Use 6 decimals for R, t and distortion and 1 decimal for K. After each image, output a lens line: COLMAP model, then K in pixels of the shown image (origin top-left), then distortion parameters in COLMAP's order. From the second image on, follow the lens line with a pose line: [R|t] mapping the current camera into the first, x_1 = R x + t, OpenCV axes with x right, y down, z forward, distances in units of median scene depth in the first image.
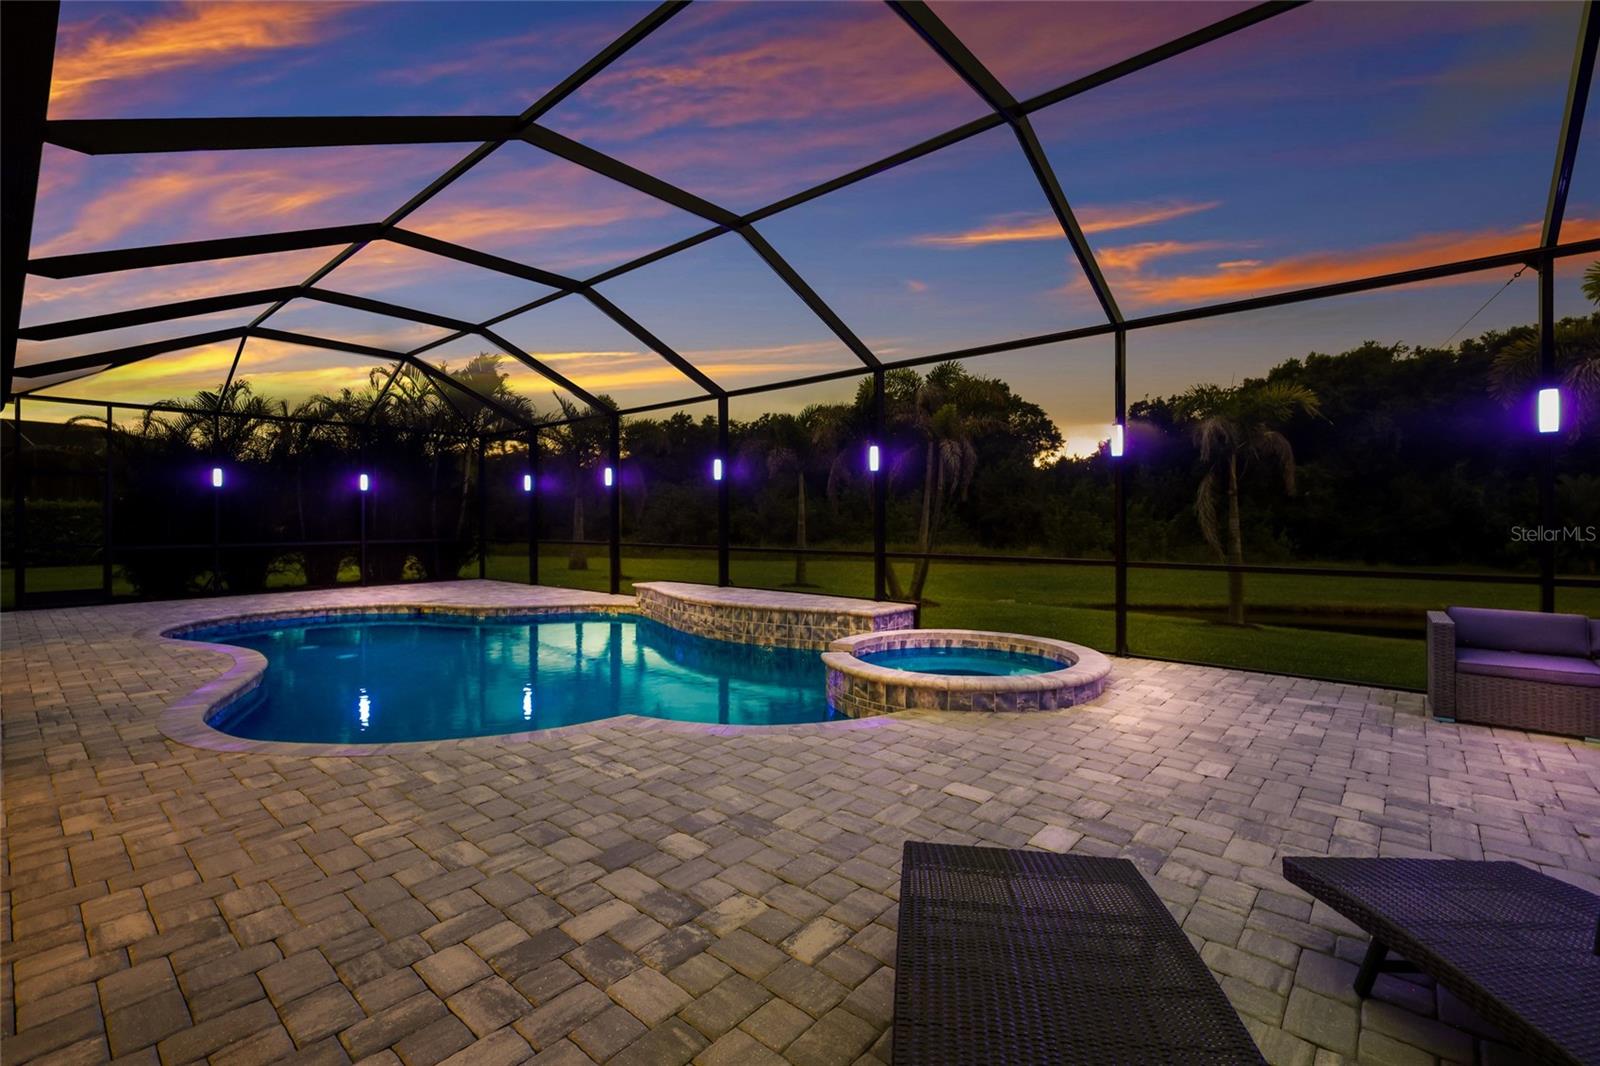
lens RADIAL K [[710.4, 0, 806.1], [0, 710.4, 507.4], [0, 0, 1]] dist [-0.000272, -0.000209]
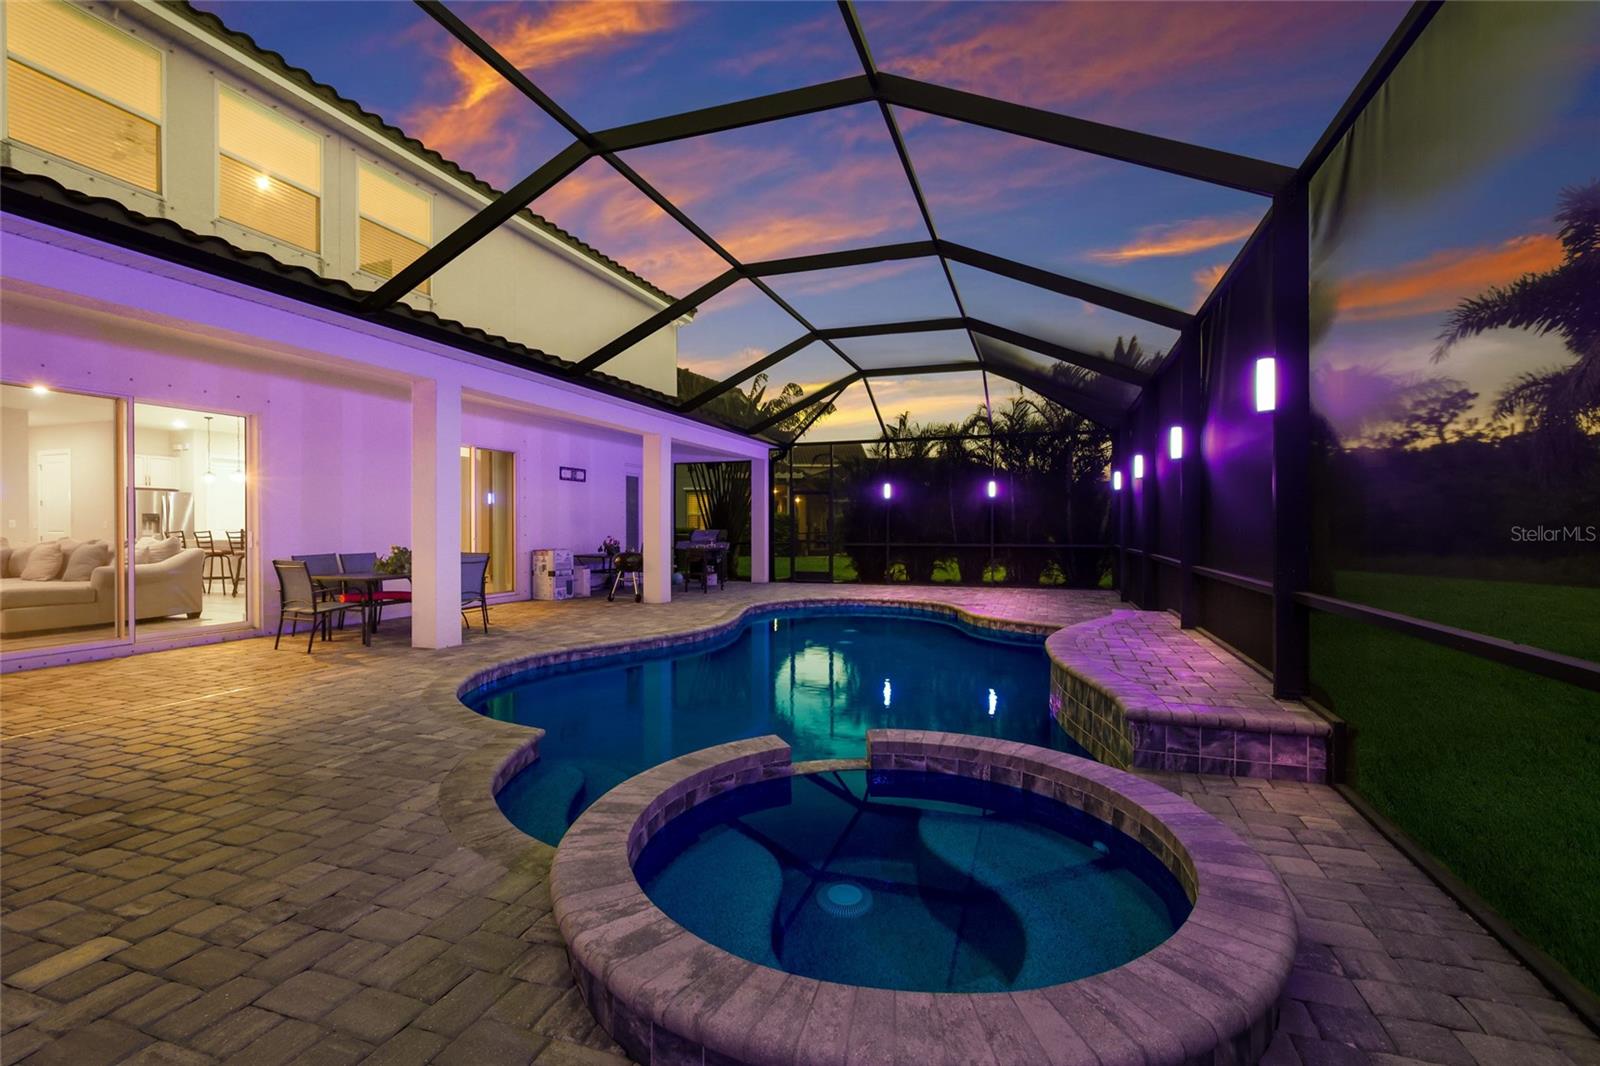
lens RADIAL K [[705.0, 0, 804.9], [0, 705.0, 537.9], [0, 0, 1]] dist [0.003371, 0.000276]
pose [[0.372397, 0.017472, -0.927909, 0.524353], [0.013370, 0.999618, 0.024187, 0.017019], [0.927977, -0.021413, 0.372021, 0.703937]]
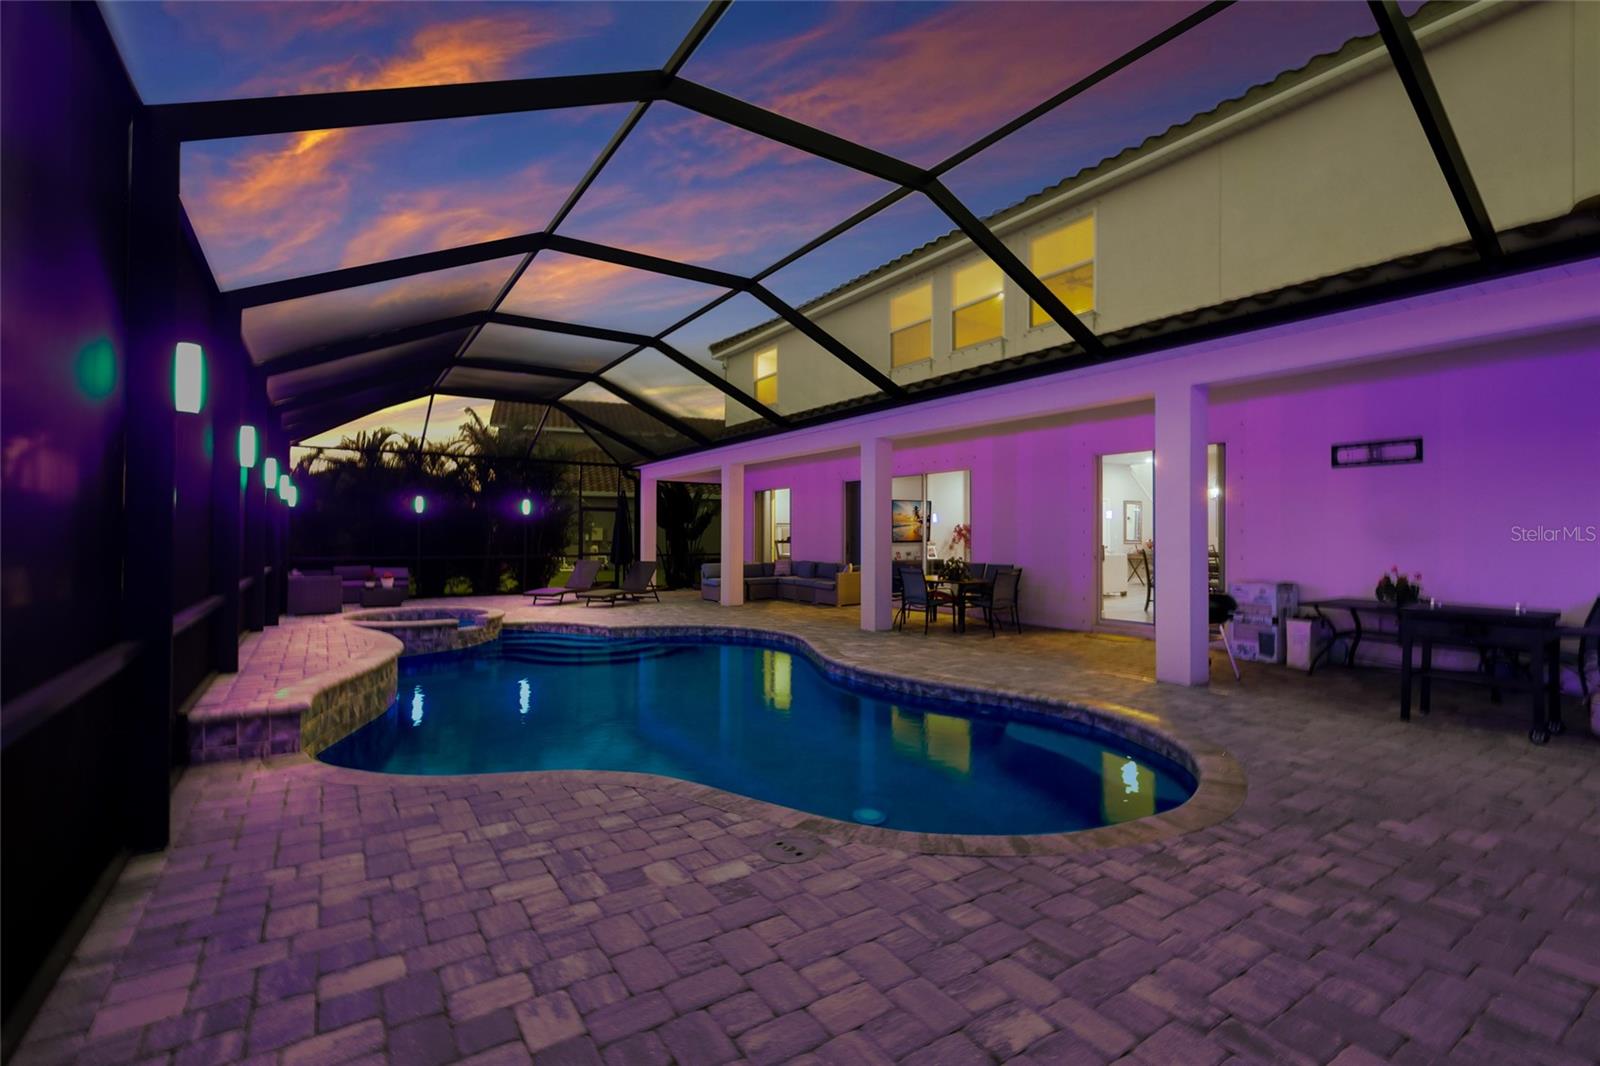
lens RADIAL K [[705.0, 0, 804.9], [0, 705.0, 537.9], [0, 0, 1]] dist [0.003371, 0.000276]
pose [[-0.966539, -0.000628, 0.256519, -1.008189], [-0.004426, 0.999889, -0.014230, 0.029547], [-0.256482, -0.014889, -0.966434, 2.143078]]
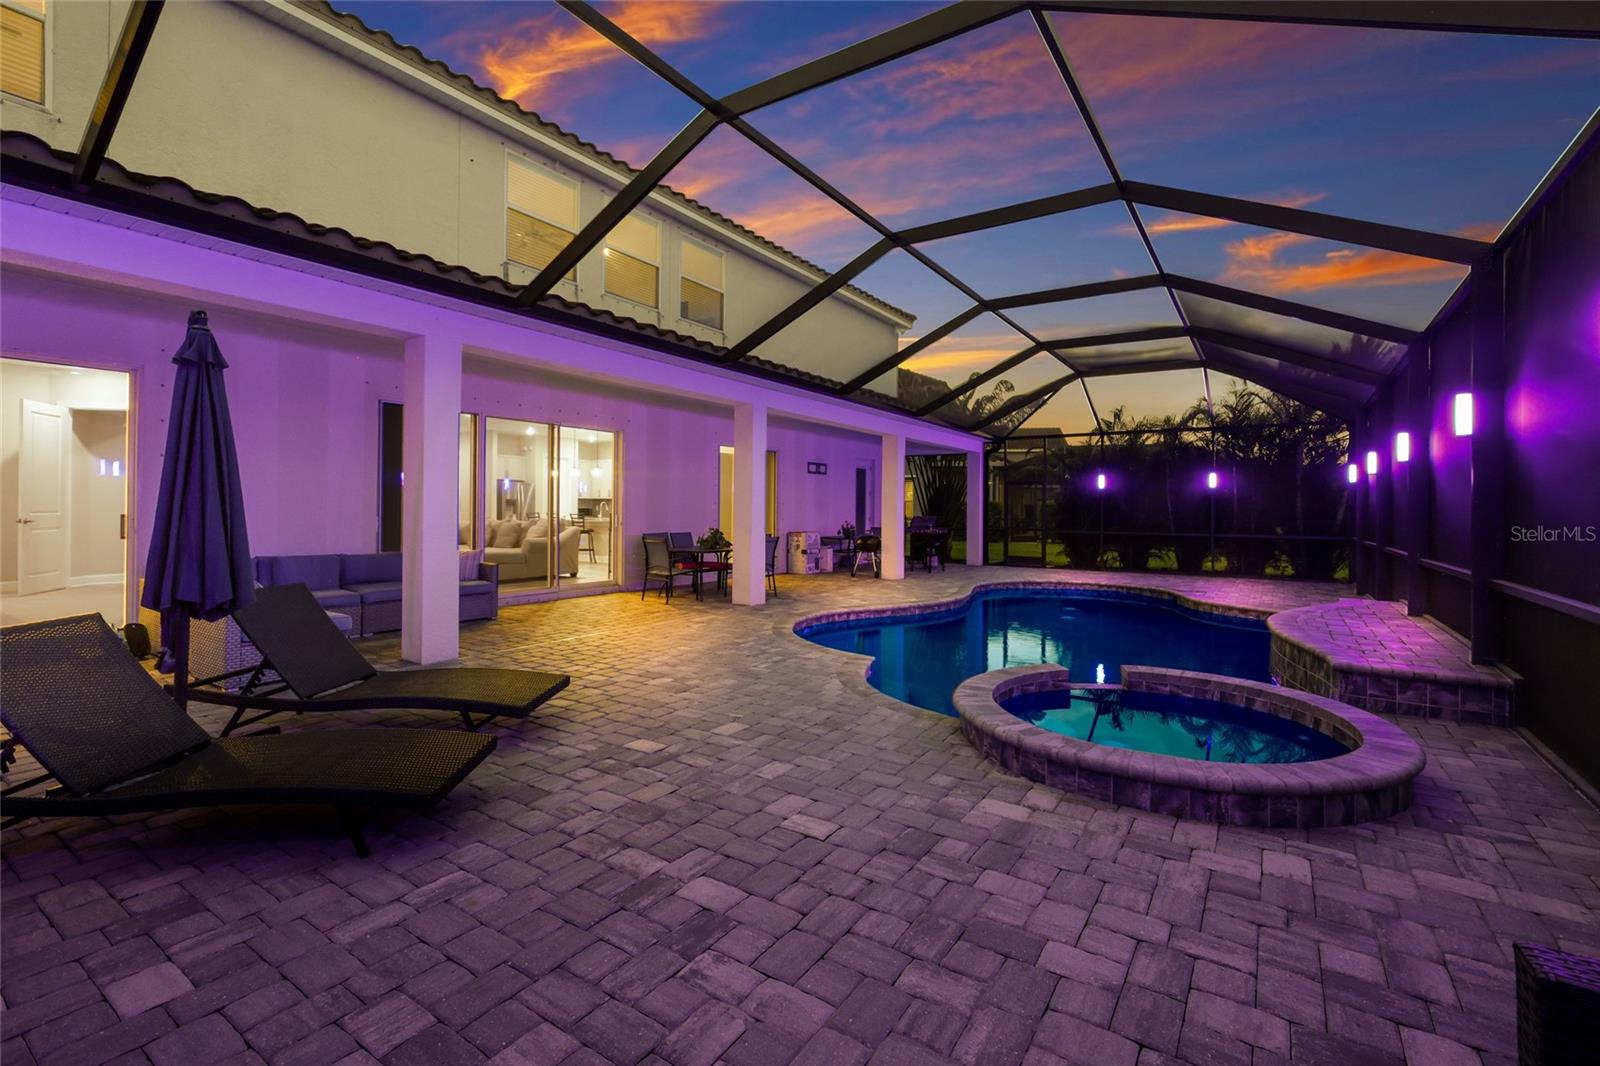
lens RADIAL K [[710.4, 0, 806.1], [0, 710.4, 507.4], [0, 0, 1]] dist [-0.000272, -0.000209]
pose [[0.125860, 0.001287, -0.992047, 0.772252], [0.004377, 0.999989, 0.001852, 0.002791], [0.992038, -0.004576, 0.125853, 0.503592]]
